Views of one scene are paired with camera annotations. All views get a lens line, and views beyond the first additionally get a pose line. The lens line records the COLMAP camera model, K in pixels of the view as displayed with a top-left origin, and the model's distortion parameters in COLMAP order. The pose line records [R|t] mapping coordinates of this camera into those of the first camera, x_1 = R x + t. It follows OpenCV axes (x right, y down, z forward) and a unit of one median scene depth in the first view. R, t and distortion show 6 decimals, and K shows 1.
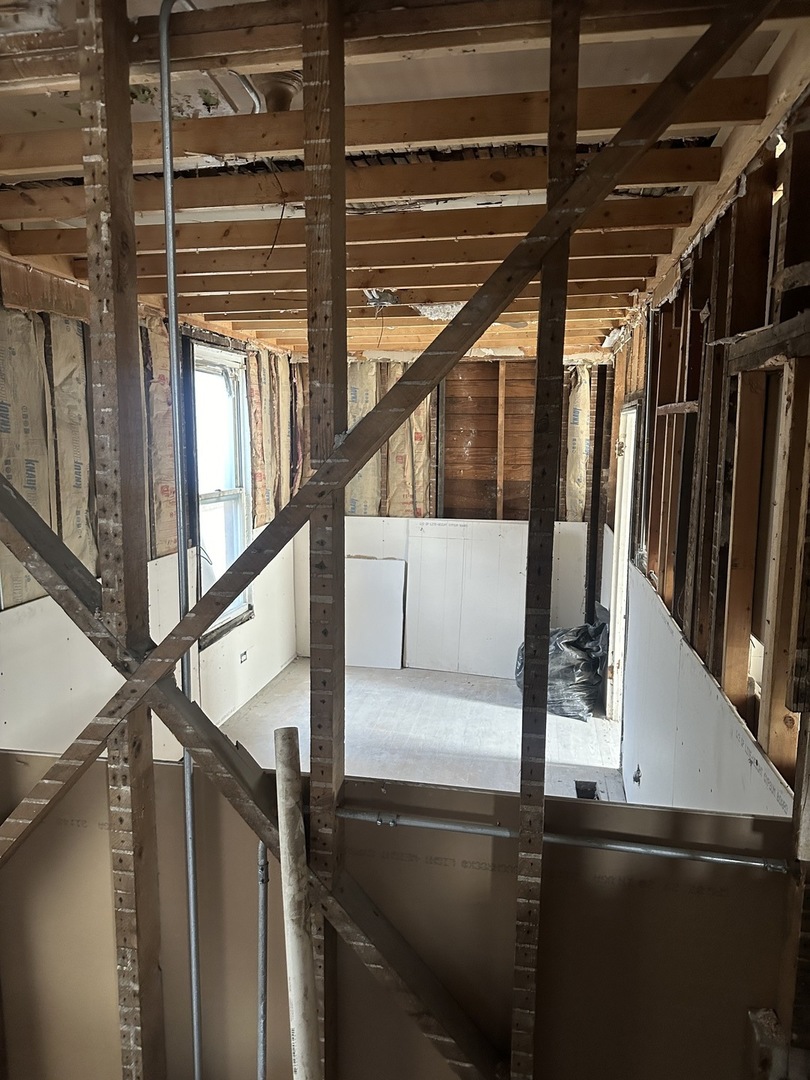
lens RADIAL K [[771.6, 0, 426.2], [0, 771.6, 540.2], [0, 0, 1]] dist [0.061384, -0.077495]
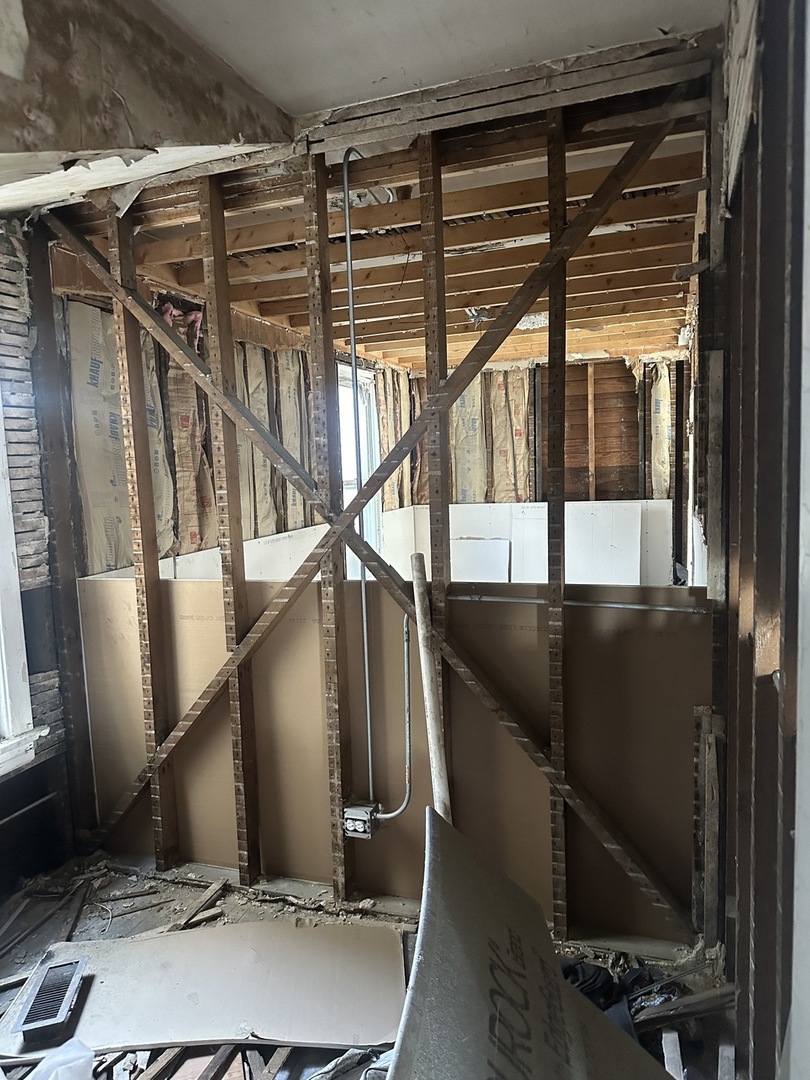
lens RADIAL K [[771.6, 0, 409.4], [0, 771.6, 545.6], [0, 0, 1]] dist [0.061384, -0.077495]
pose [[0.984548, -0.026561, -0.173087, 0.097749], [0.021747, 0.999324, -0.029649, 0.259734], [0.173758, 0.025427, 0.984460, -0.678858]]
